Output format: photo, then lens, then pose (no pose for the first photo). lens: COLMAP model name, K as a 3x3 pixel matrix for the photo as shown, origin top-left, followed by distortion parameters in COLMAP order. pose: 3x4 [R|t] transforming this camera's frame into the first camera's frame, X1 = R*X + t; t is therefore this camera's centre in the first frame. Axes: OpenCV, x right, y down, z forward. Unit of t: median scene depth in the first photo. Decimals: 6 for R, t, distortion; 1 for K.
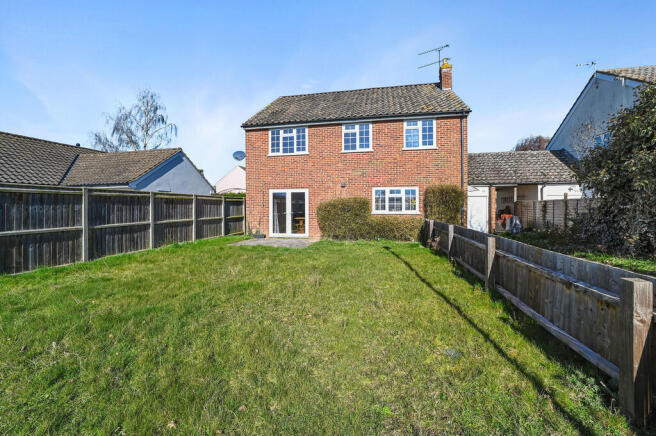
lens RADIAL K [[260.2, 0, 328.0], [0, 260.2, 218.0], [0, 0, 1]] dist [-0.039968, 0.000188]
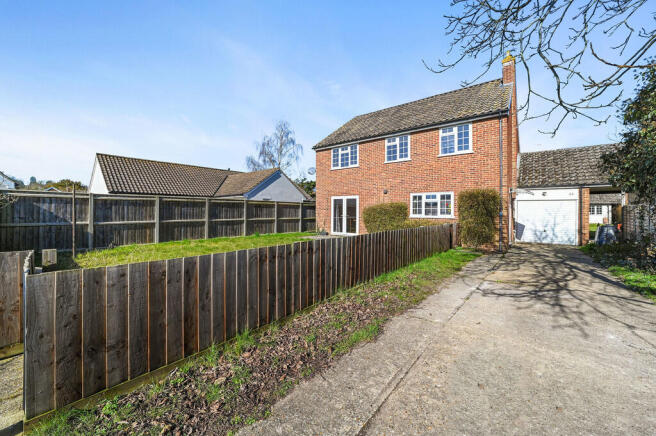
lens RADIAL K [[260.2, 0, 328.0], [0, 260.2, 218.0], [0, 0, 1]] dist [-0.039968, 0.000188]
pose [[0.880369, 0.020526, -0.473844, 0.378681], [-0.031344, 0.999397, -0.014943, 0.012838], [0.473252, 0.028008, 0.880482, -0.112591]]
